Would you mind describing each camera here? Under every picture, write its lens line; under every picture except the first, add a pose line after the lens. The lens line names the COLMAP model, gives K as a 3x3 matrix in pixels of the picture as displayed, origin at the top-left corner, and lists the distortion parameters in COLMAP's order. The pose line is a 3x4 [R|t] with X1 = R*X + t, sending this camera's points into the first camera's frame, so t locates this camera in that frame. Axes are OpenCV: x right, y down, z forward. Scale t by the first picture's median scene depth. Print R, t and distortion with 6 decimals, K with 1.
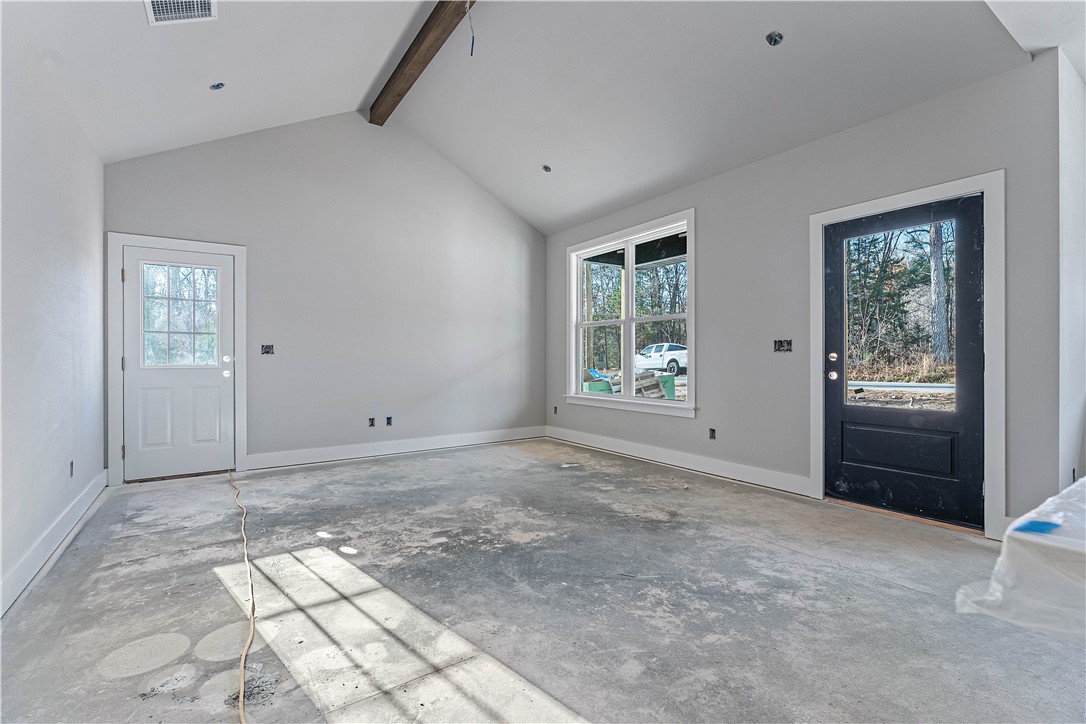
lens RADIAL K [[493.6, 0, 535.9], [0, 493.6, 356.2], [0, 0, 1]] dist [0.003105, -0.000032]
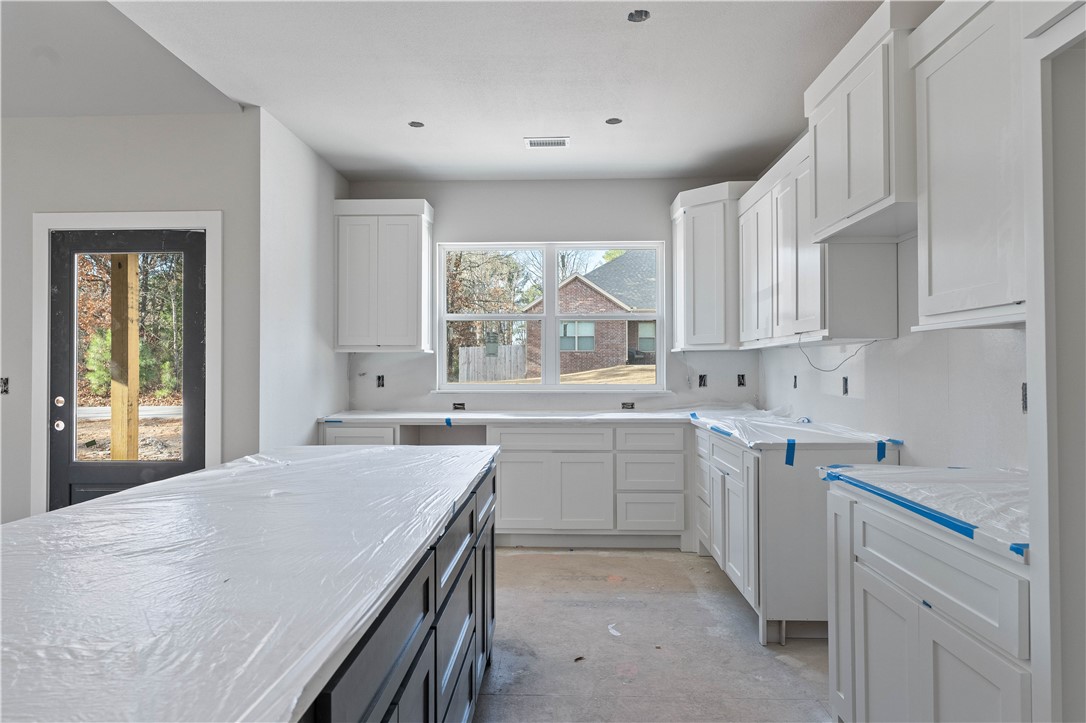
lens RADIAL K [[665.9, 0, 543.8], [0, 665.9, 358.4], [0, 0, 1]] dist [-0.004609, 0.001643]
pose [[0.586599, 0.011884, 0.809790, 0.218702], [-0.001505, 0.999907, -0.013584, -0.058003], [-0.809876, 0.006749, 0.586562, -0.253695]]
